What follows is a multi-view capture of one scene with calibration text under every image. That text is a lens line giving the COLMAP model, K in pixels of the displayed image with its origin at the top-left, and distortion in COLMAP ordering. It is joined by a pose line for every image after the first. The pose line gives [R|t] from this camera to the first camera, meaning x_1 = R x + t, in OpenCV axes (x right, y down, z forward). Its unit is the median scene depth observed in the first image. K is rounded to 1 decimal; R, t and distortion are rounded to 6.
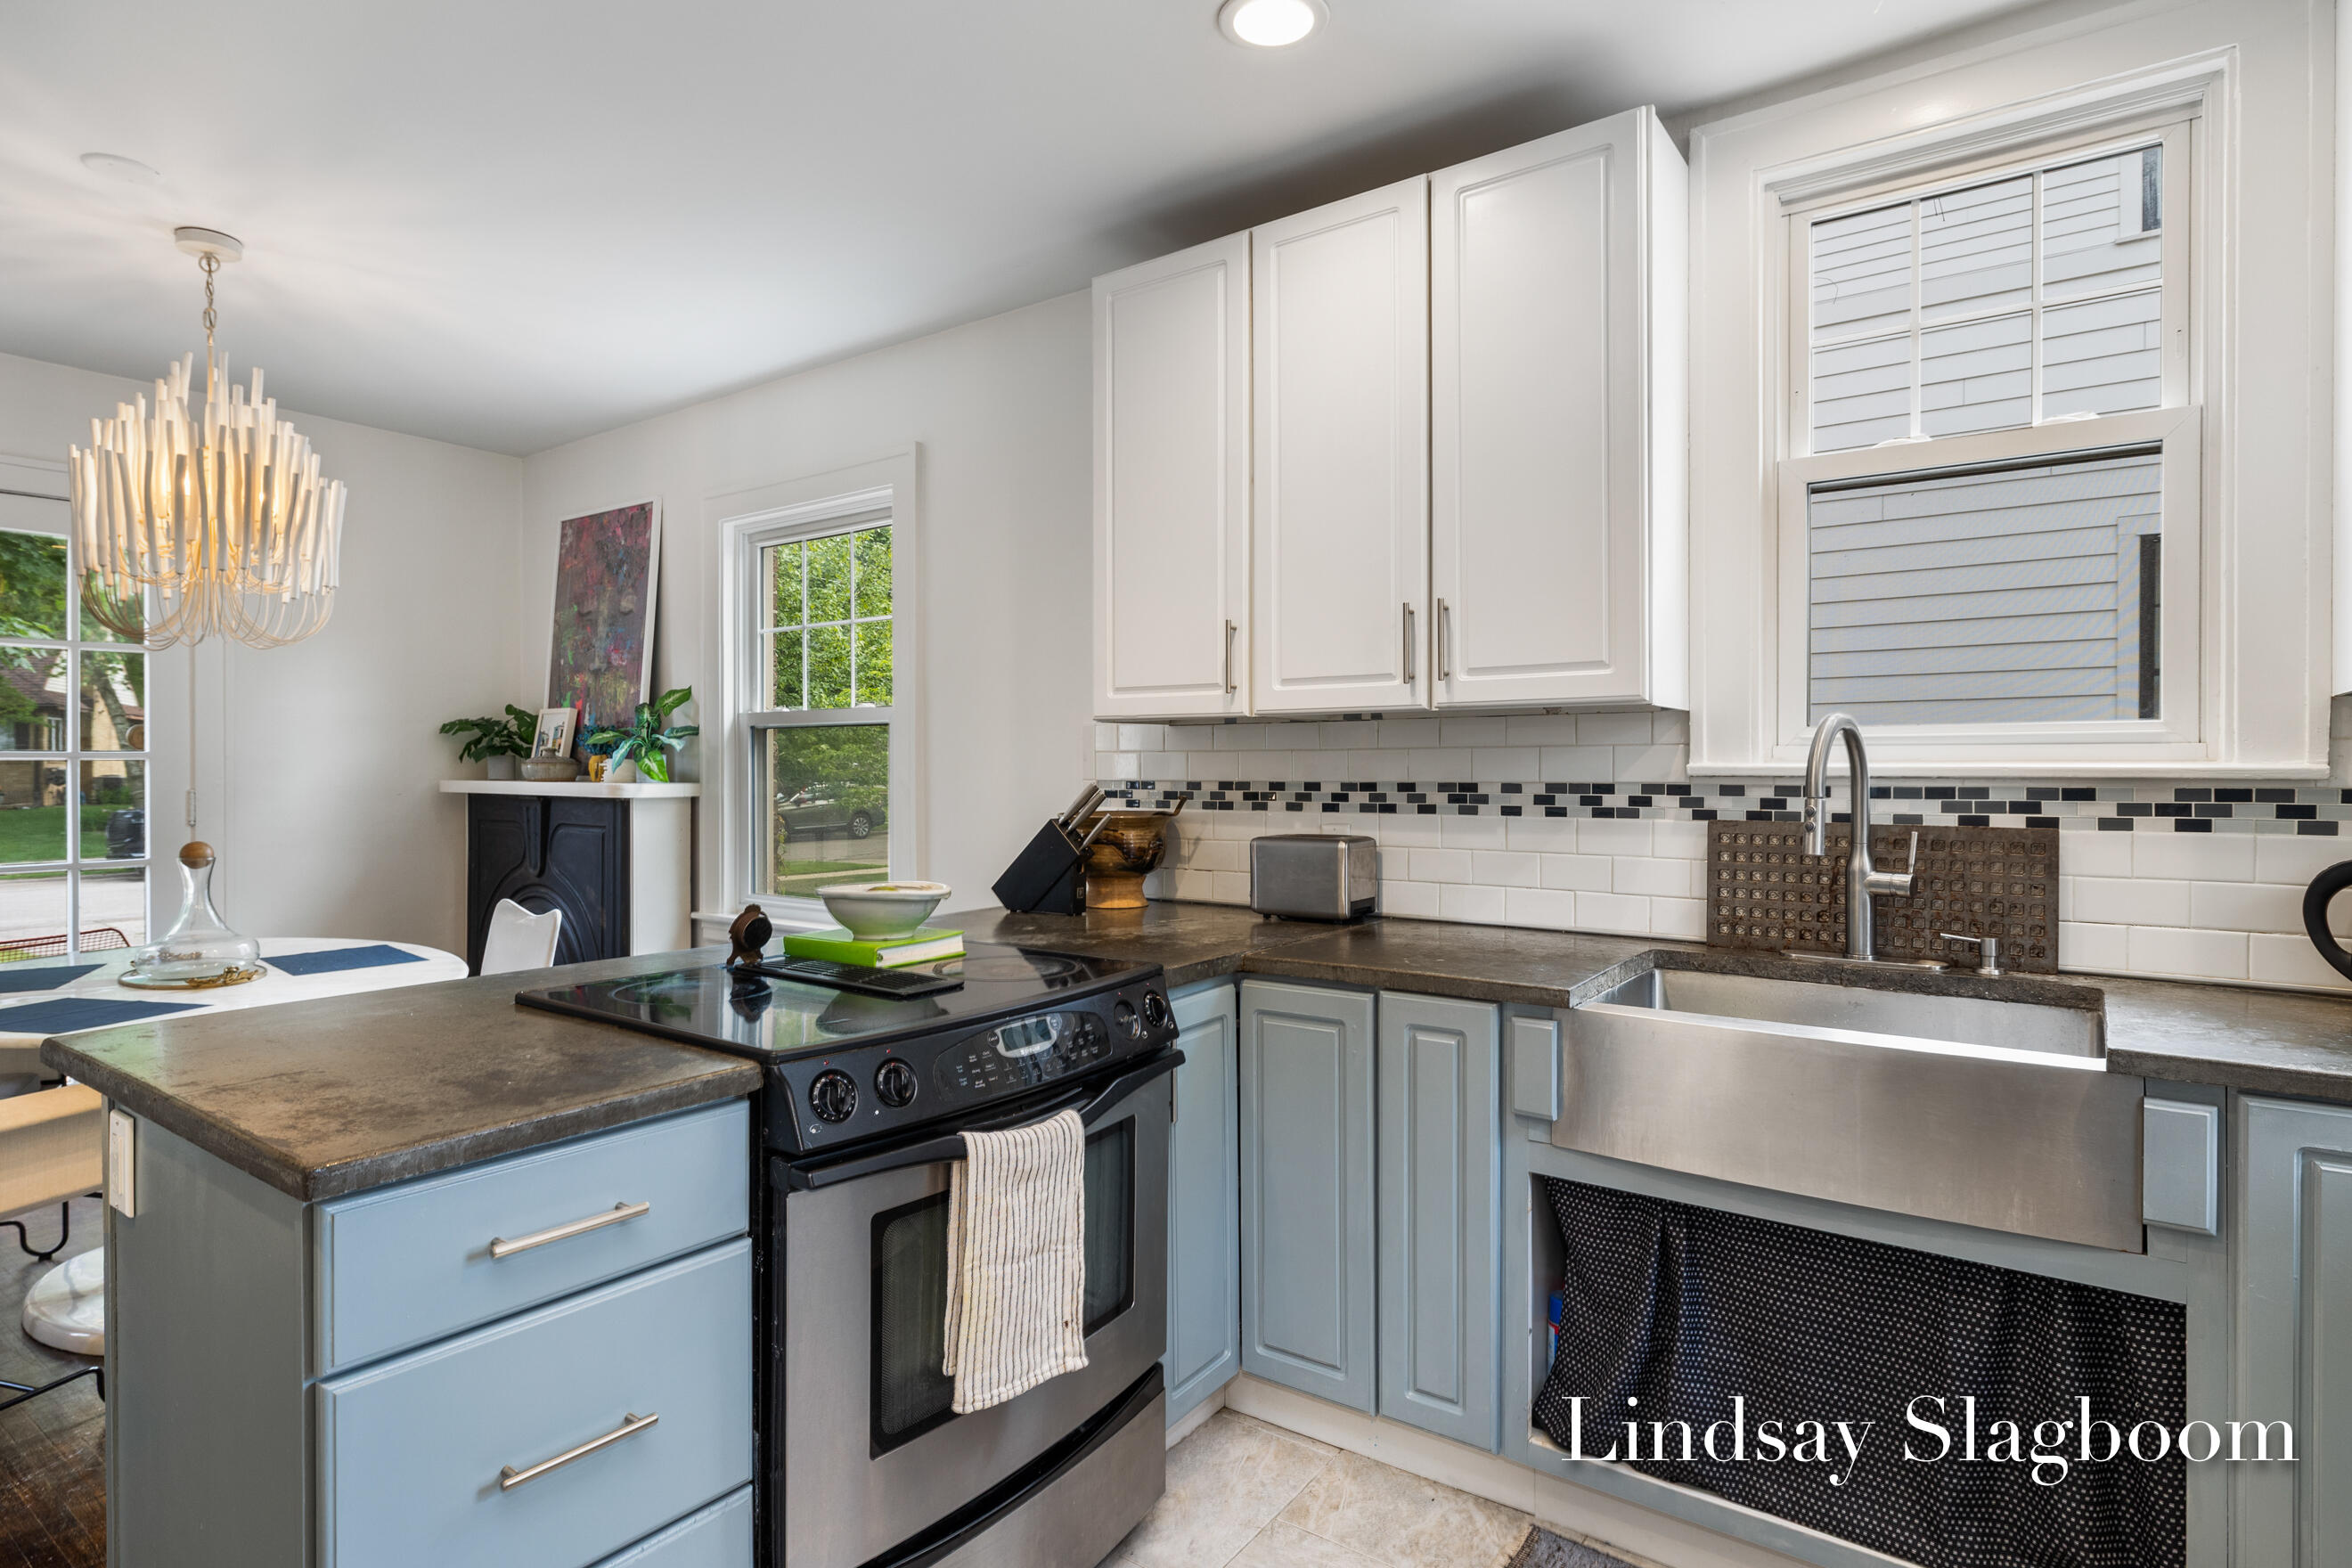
lens RADIAL K [[1268.8, 0, 1177.1], [0, 1268.8, 777.1], [0, 0, 1]] dist [0.001998, 0.000009]
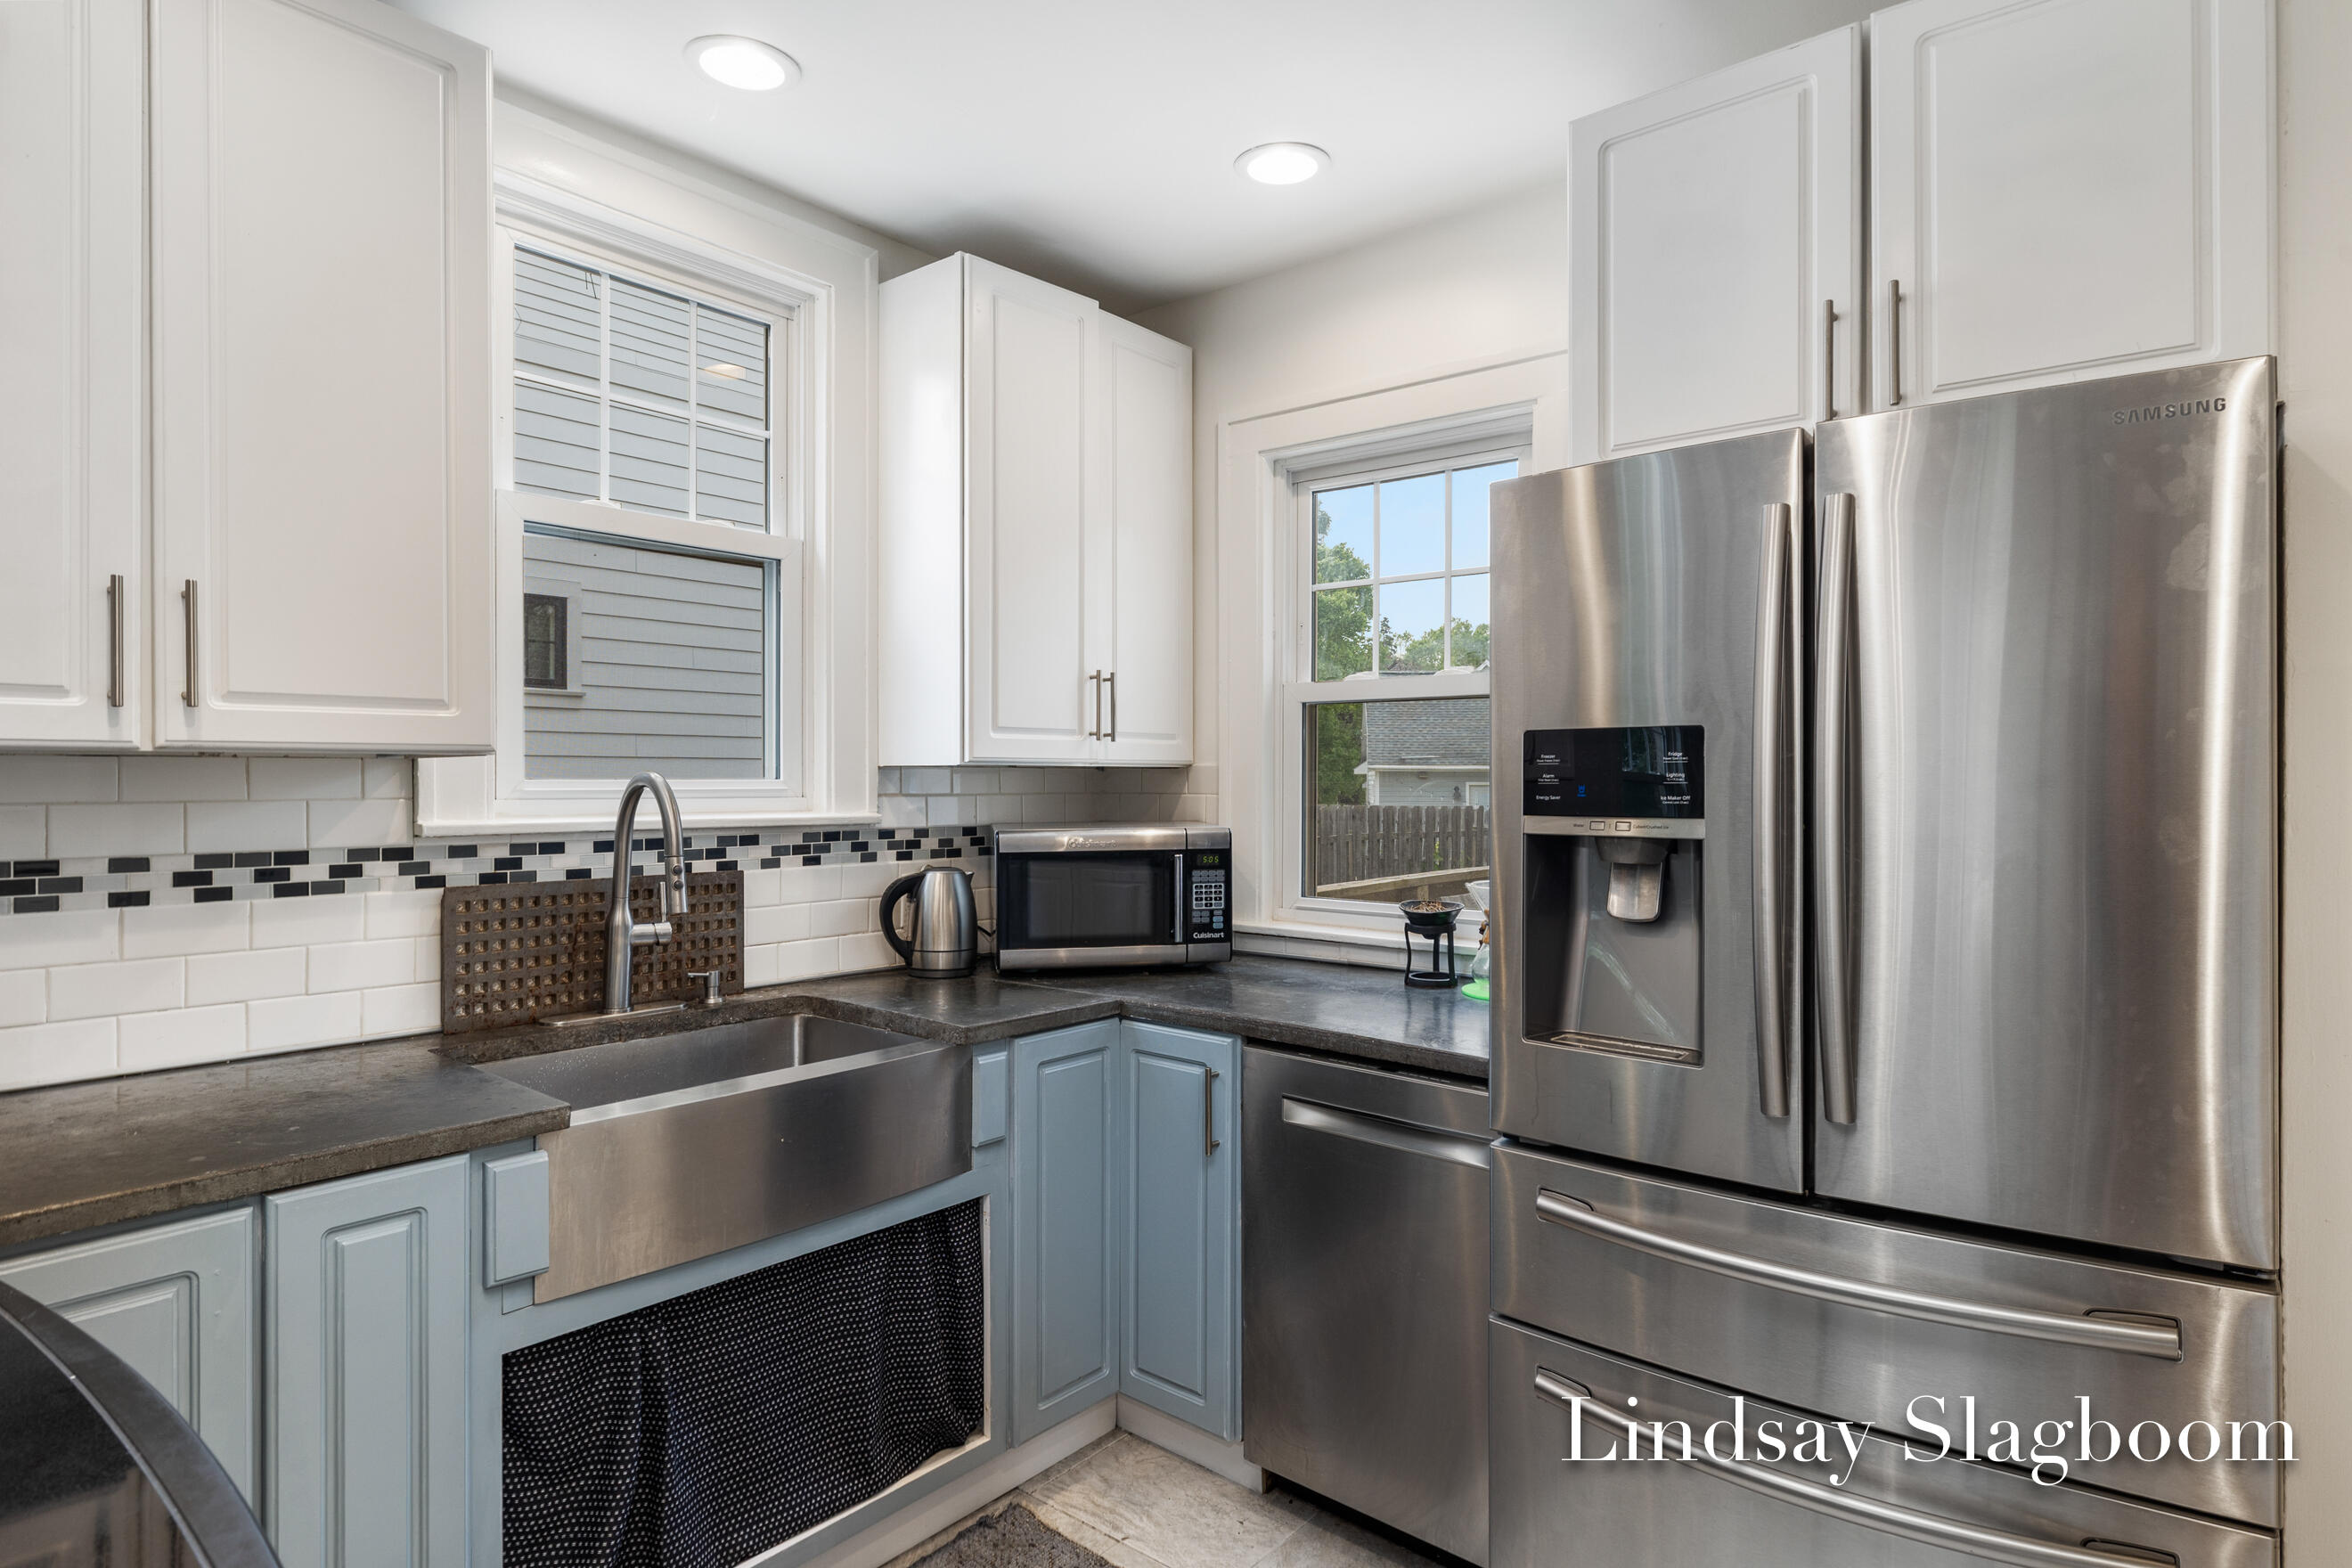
lens RADIAL K [[1282.2, 0, 1173.6], [0, 1282.2, 776.2], [0, 0, 1]] dist [0.003910, 0.000288]
pose [[0.052998, 0.005545, 0.998579, -0.428139], [0.010464, 0.999927, -0.006108, -0.031452], [-0.998540, 0.010773, 0.052936, 0.469457]]
